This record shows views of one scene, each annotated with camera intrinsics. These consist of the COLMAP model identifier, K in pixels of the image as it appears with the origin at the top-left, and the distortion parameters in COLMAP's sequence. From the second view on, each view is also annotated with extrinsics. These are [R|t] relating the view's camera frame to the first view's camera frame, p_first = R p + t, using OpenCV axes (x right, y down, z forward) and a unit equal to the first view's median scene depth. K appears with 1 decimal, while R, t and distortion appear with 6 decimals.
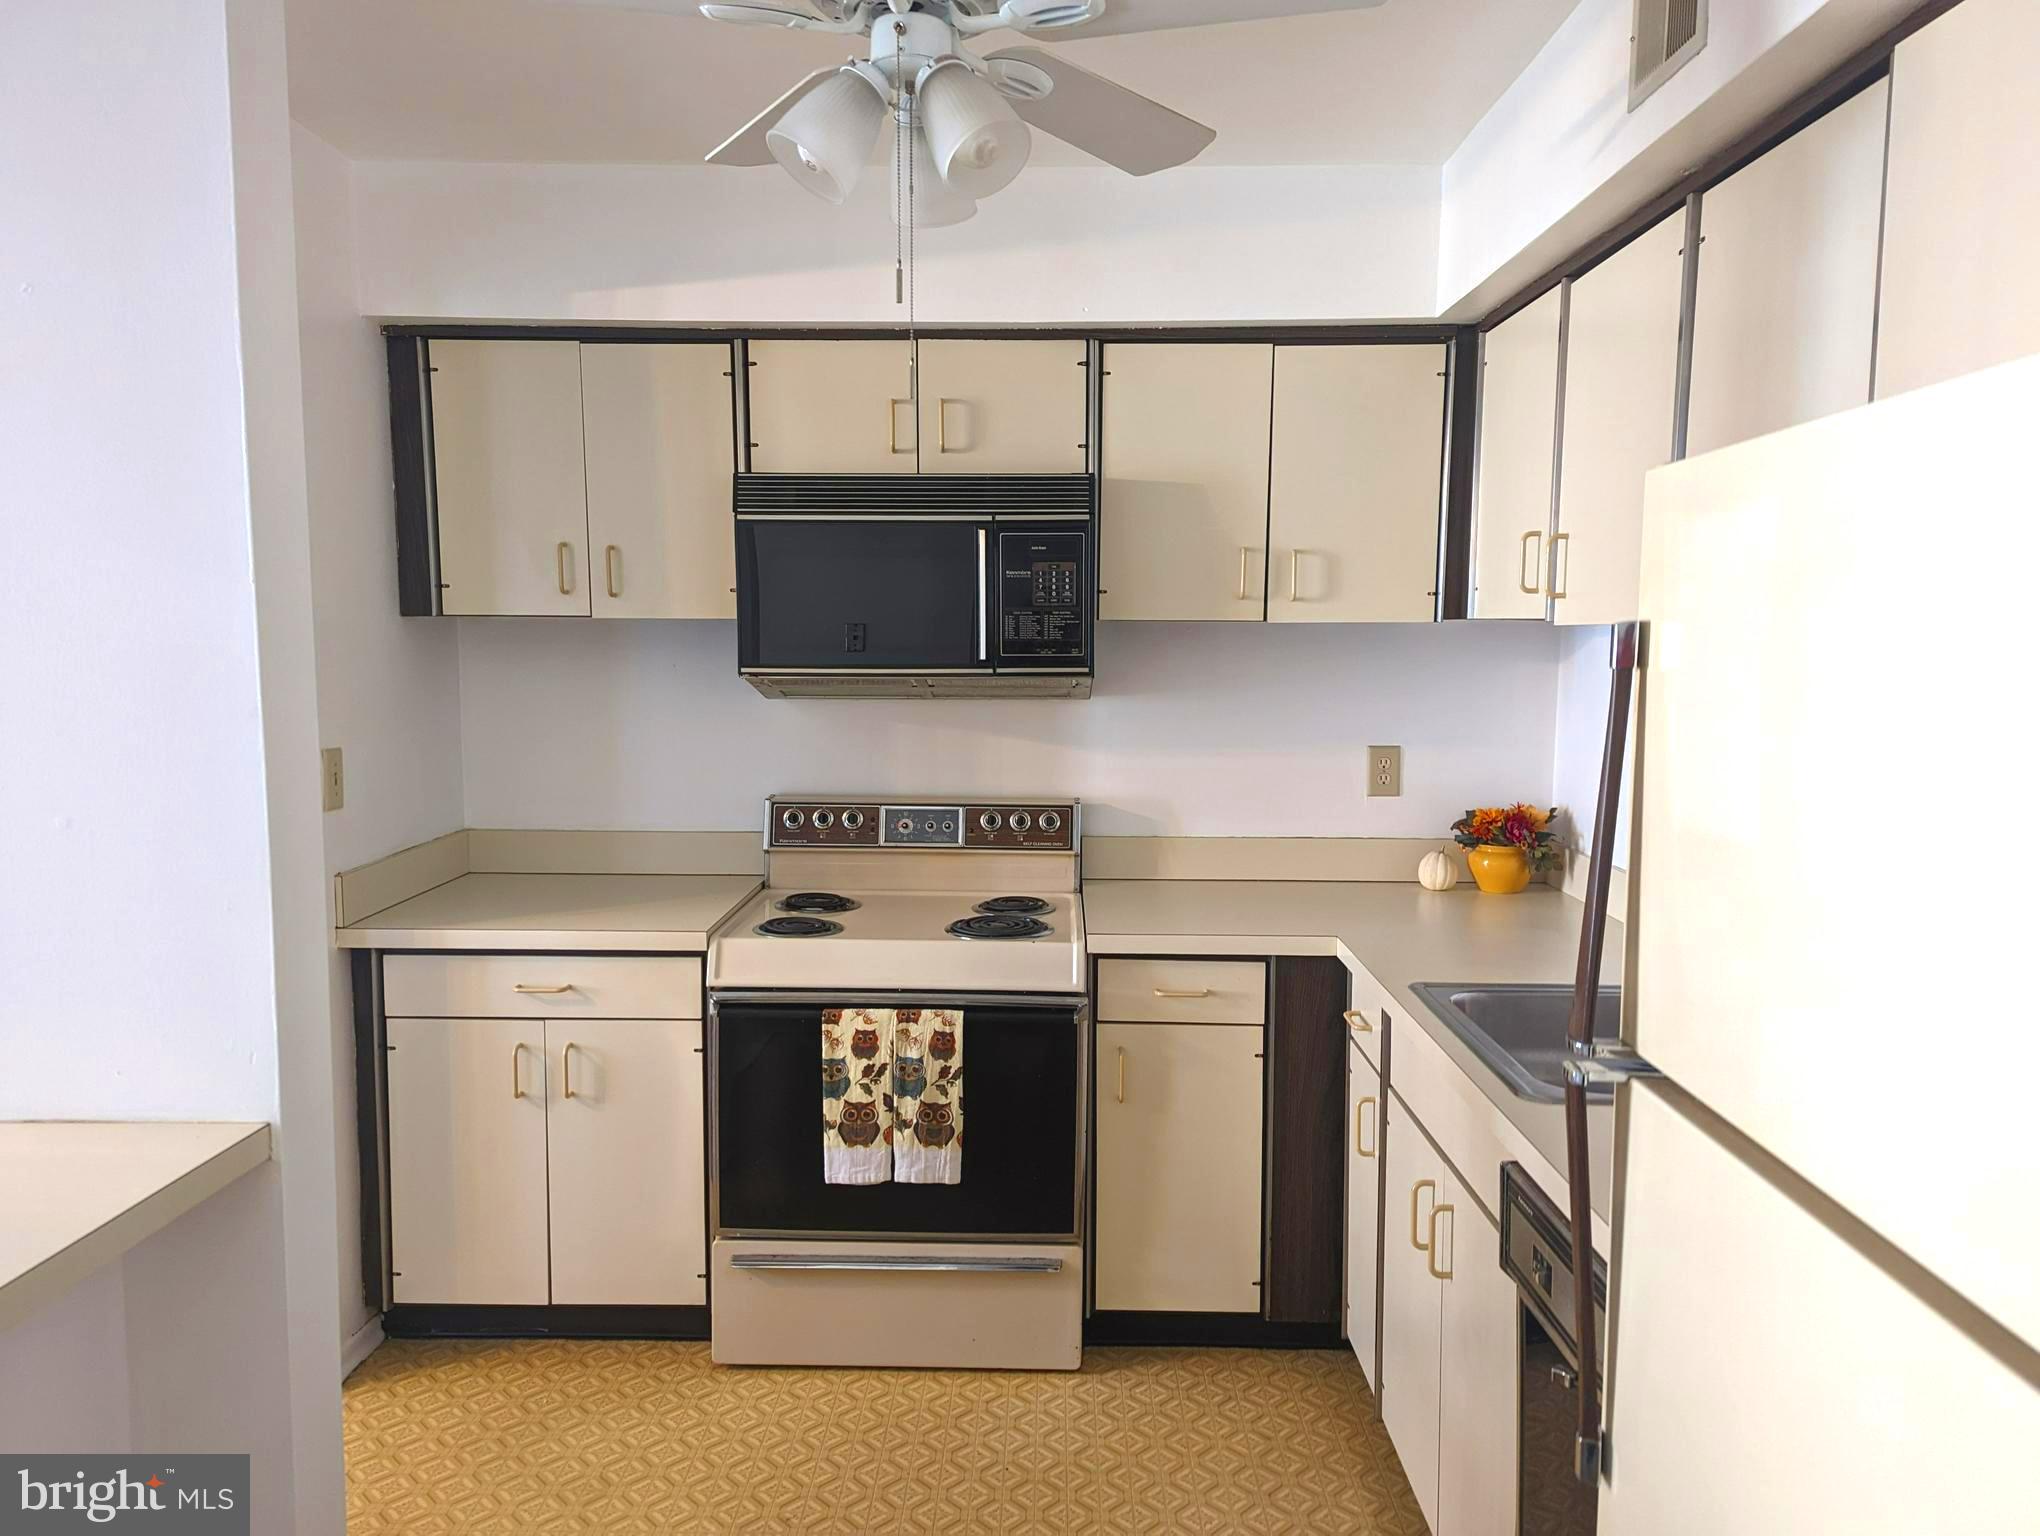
lens RADIAL K [[1418.6, 0, 1016.3], [0, 1418.6, 772.0], [0, 0, 1]] dist [0.078205, -0.077674]
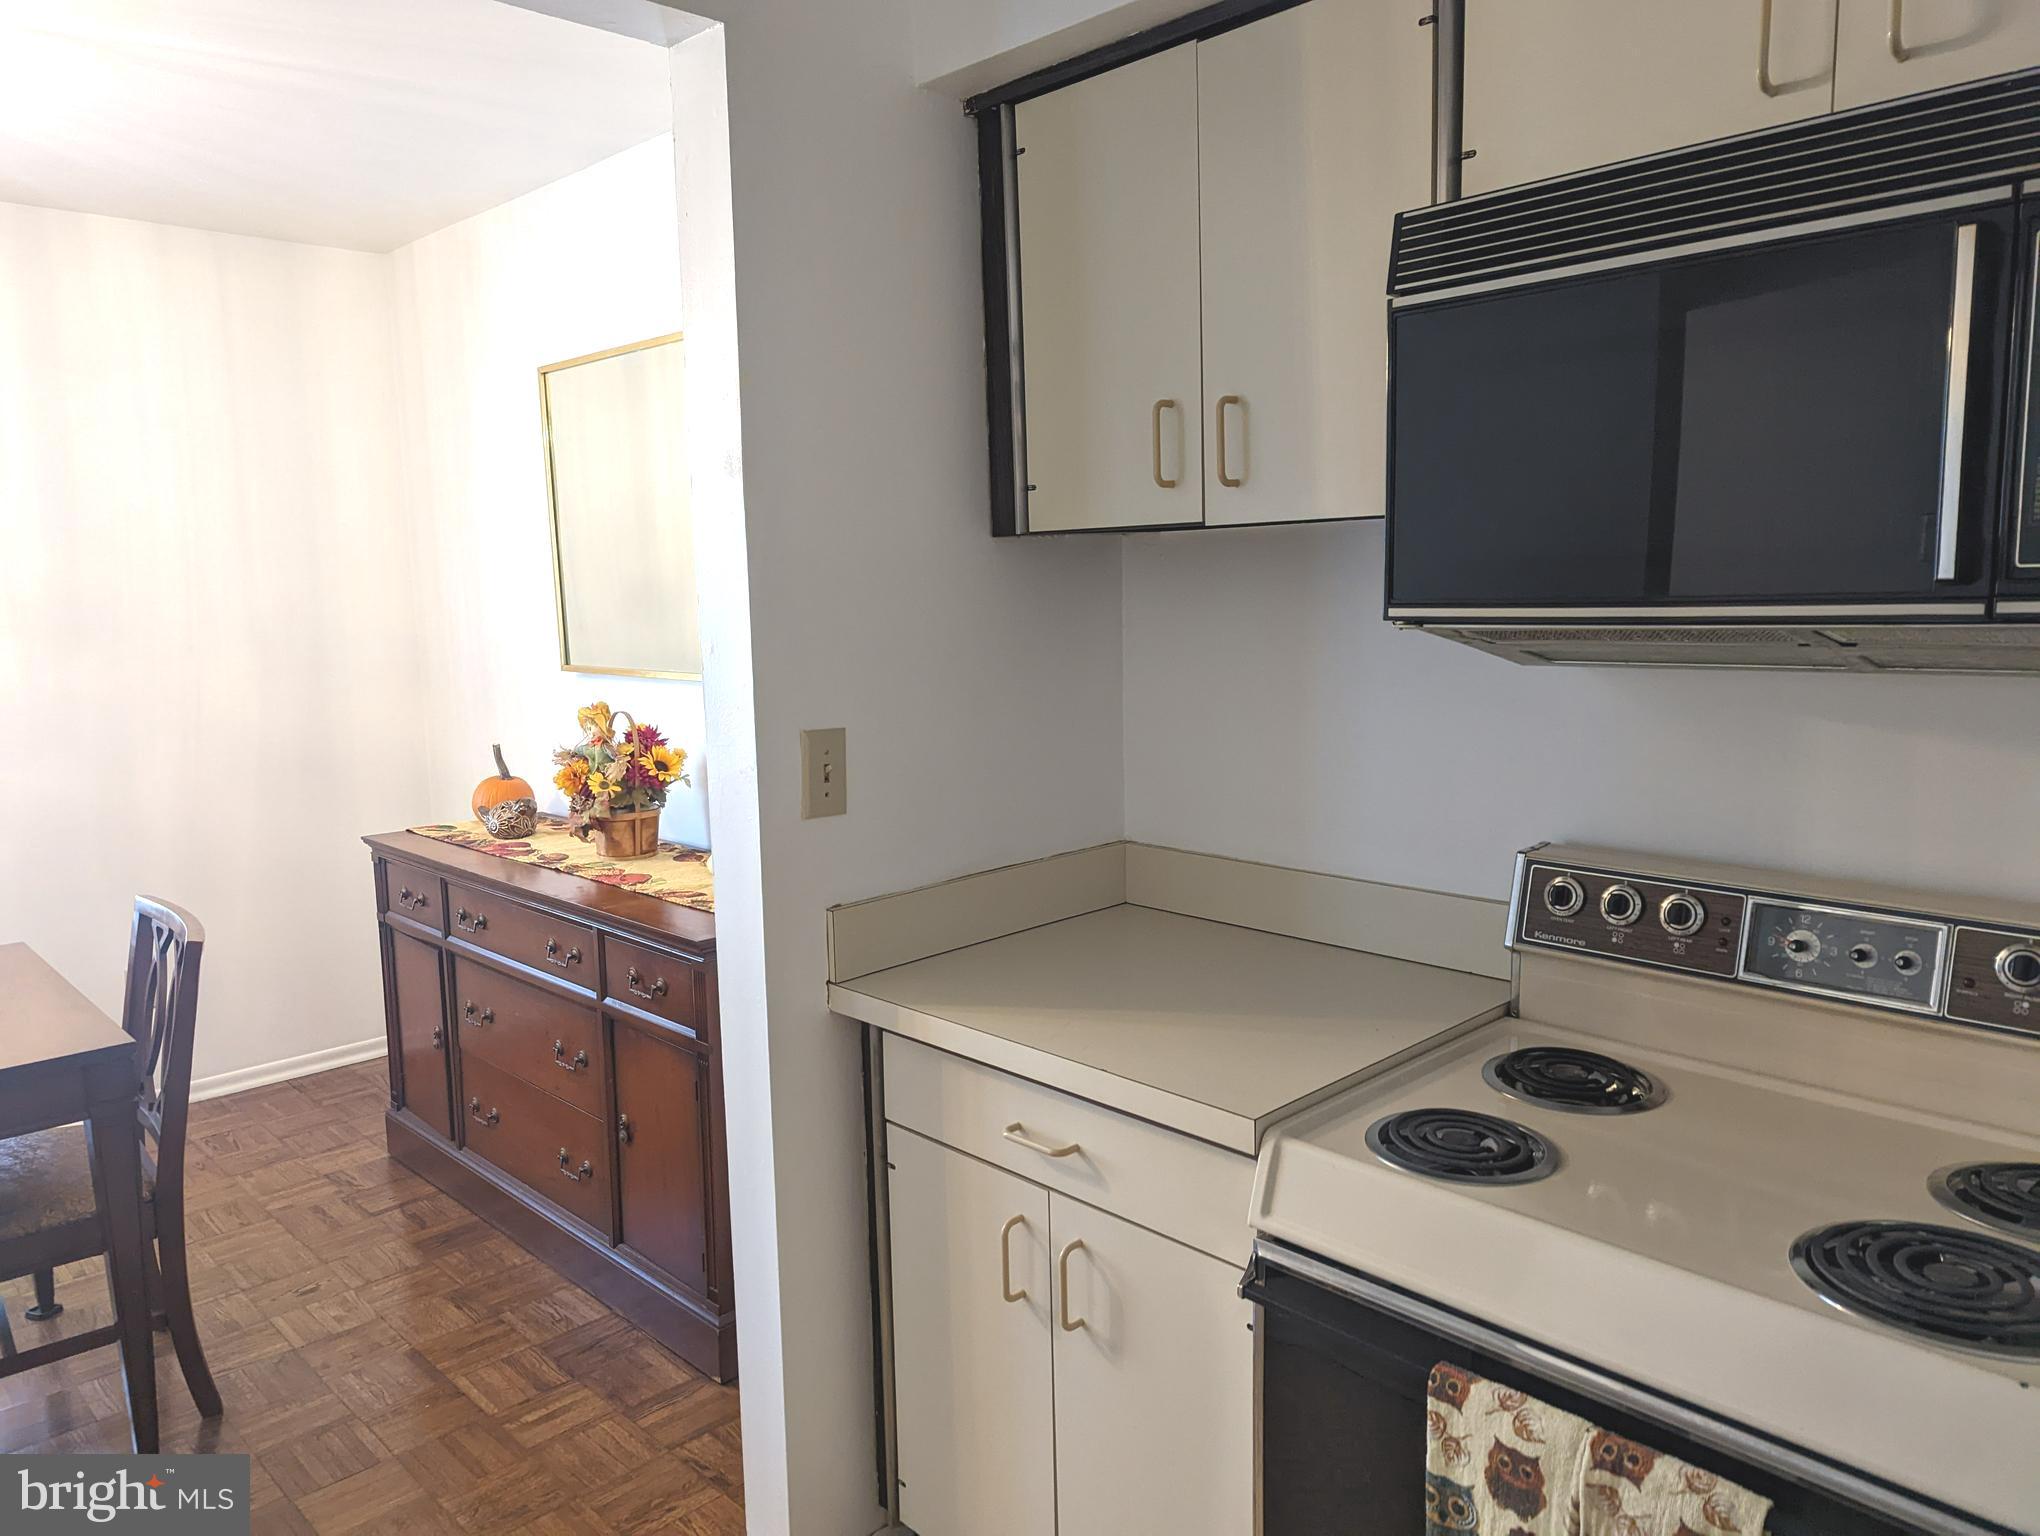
lens RADIAL K [[1418.6, 0, 1016.3], [0, 1418.6, 772.0], [0, 0, 1]] dist [0.078205, -0.077674]
pose [[0.710408, 0.074382, -0.699848, 0.072138], [-0.042172, 0.997112, 0.063167, -0.041605], [0.702525, -0.015360, 0.711493, 0.548506]]
